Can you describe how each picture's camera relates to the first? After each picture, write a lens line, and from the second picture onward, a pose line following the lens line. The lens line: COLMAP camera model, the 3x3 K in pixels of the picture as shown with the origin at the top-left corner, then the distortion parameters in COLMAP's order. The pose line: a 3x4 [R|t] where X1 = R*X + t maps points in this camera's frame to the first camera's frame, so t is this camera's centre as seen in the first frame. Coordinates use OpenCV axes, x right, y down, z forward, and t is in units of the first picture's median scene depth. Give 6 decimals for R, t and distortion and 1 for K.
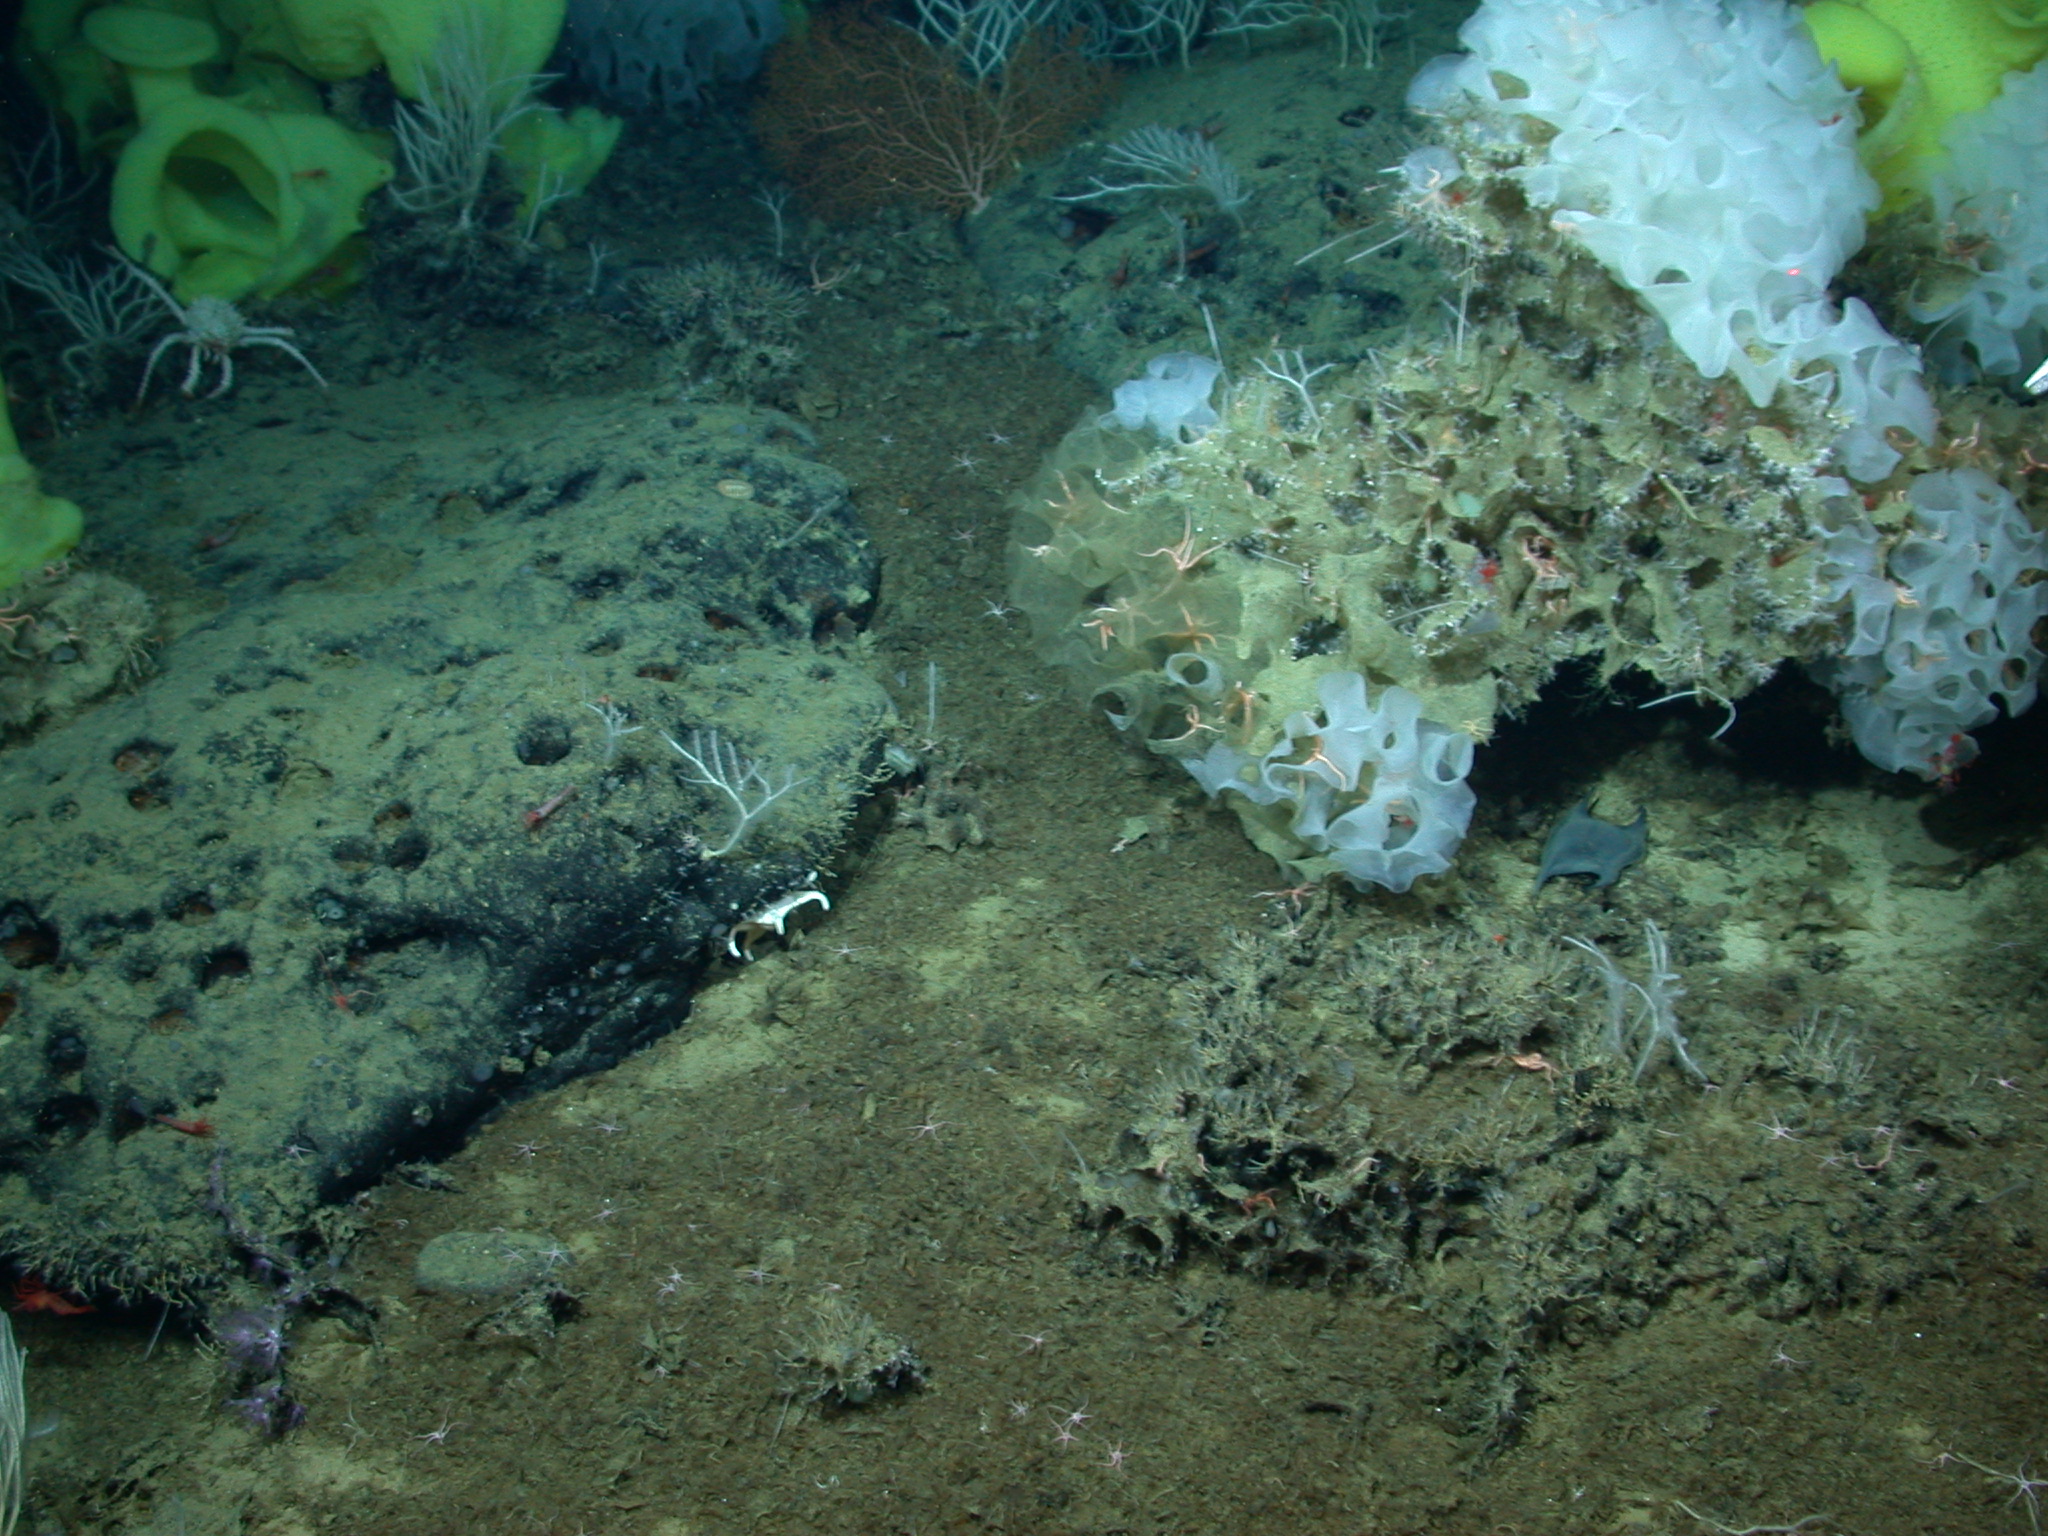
lens RADIAL K [[2655.7, 0, 1024.0], [0, 2655.7, 768.0], [0, 0, 1]] dist [-0.121735, -0.129765]
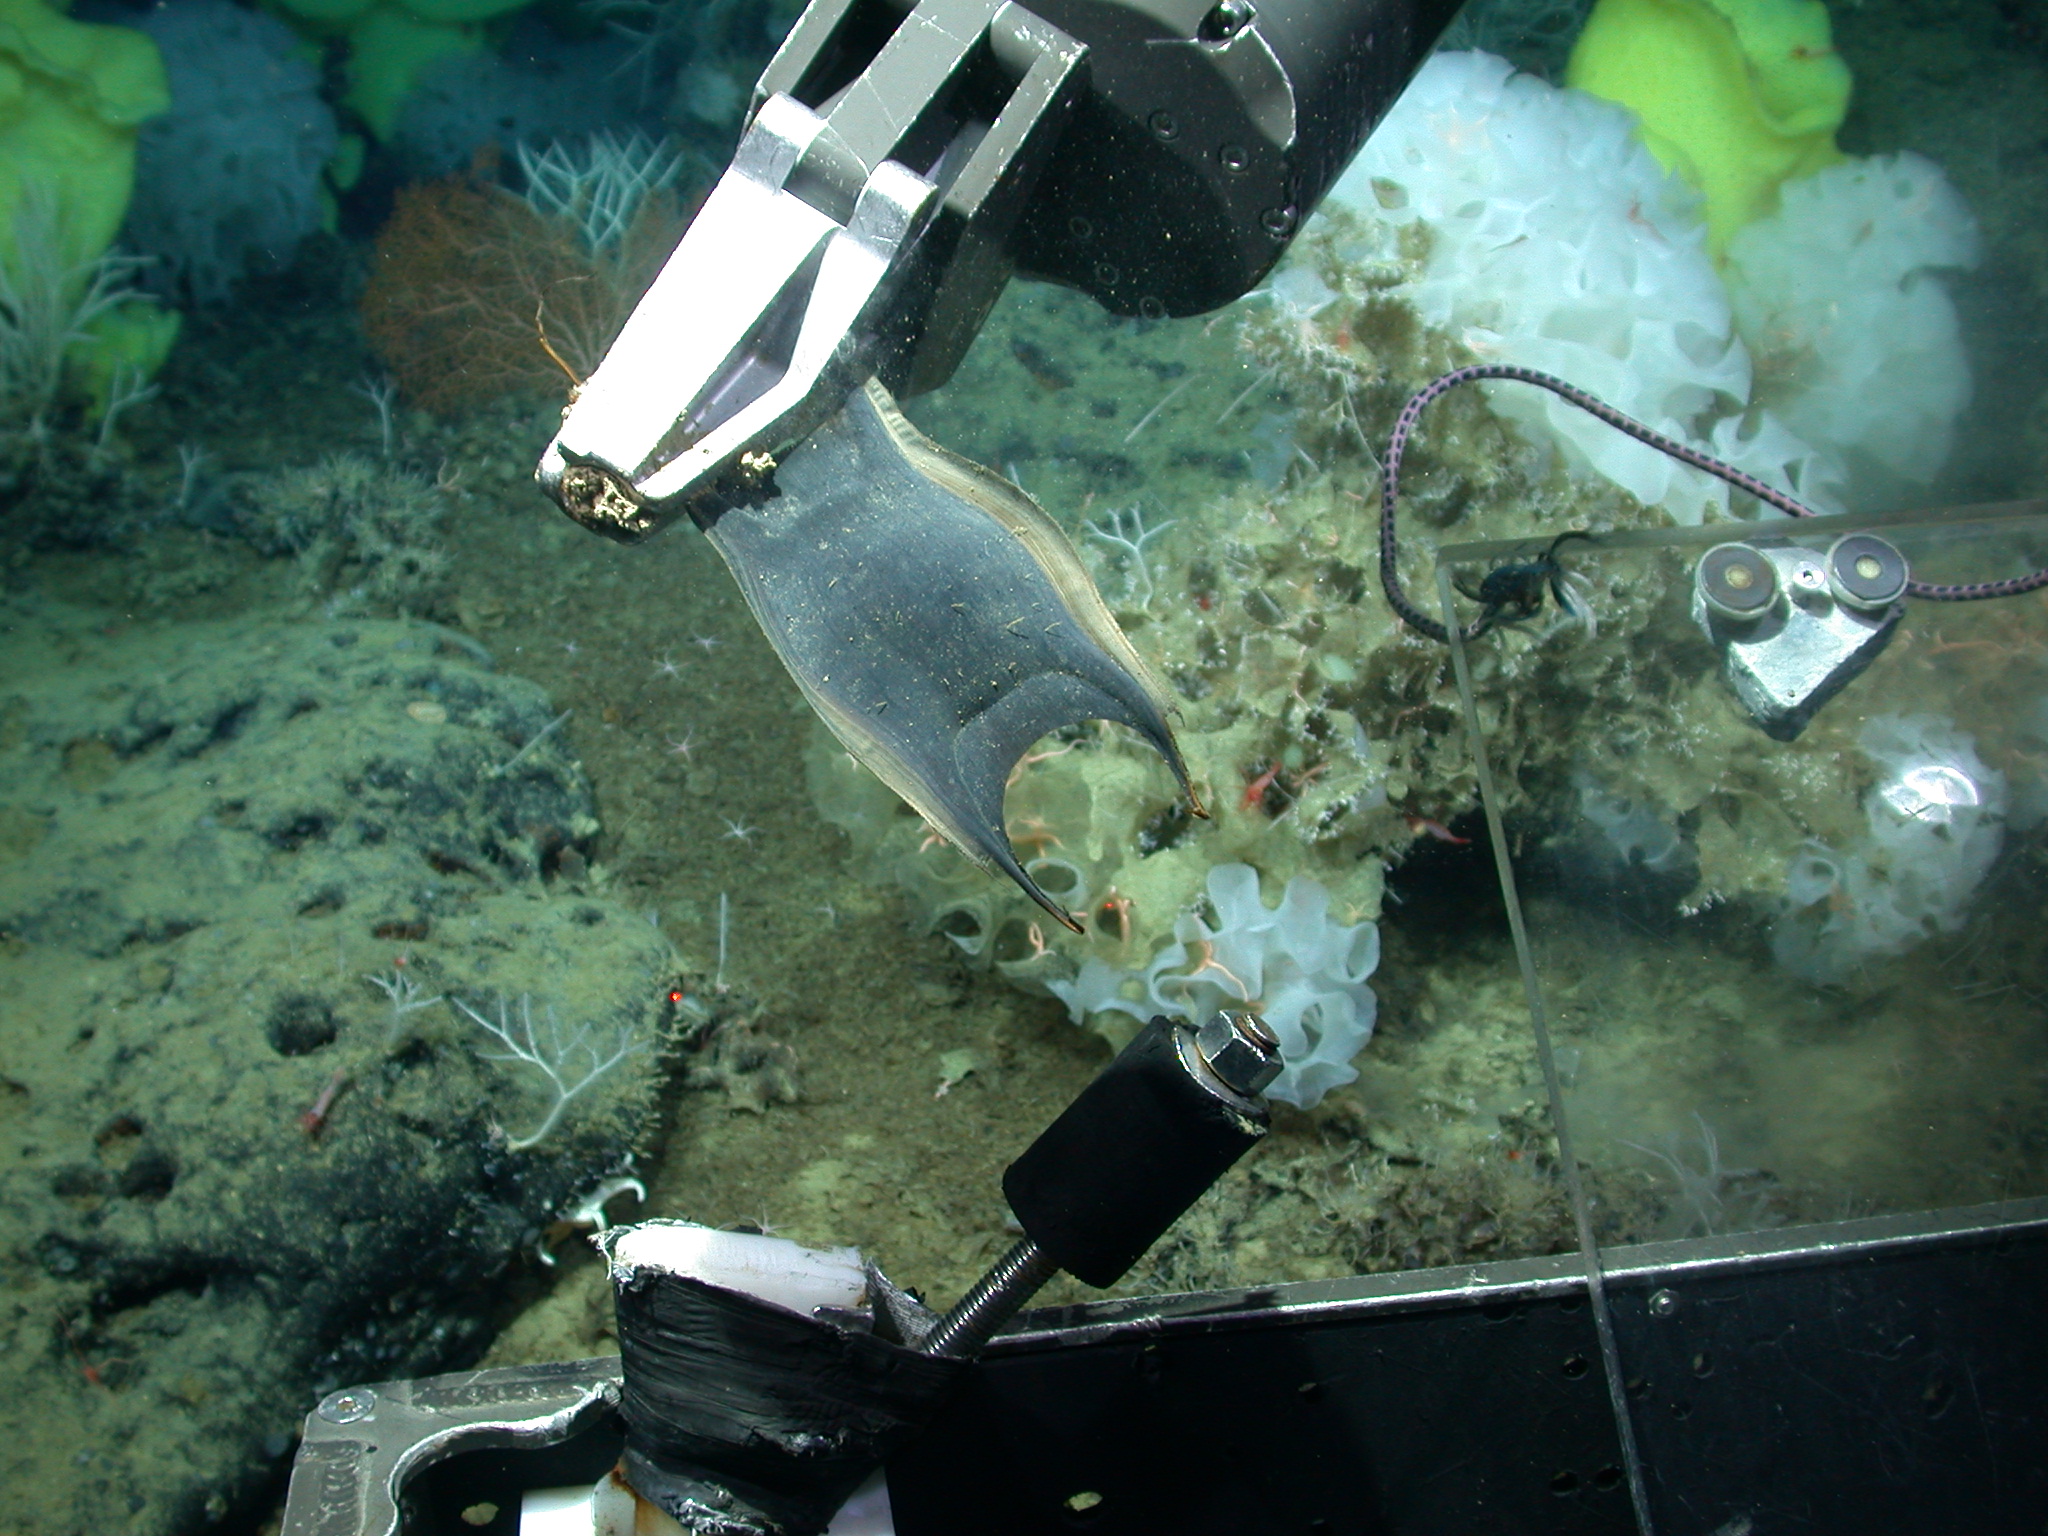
lens RADIAL K [[2655.7, 0, 1024.0], [0, 2655.7, 768.0], [0, 0, 1]] dist [-0.121735, -0.129765]
pose [[0.970325, -0.070137, 0.231410, -0.144764], [0.088639, 0.993563, -0.070539, -0.012106], [-0.224974, 0.088957, 0.970296, 0.156134]]
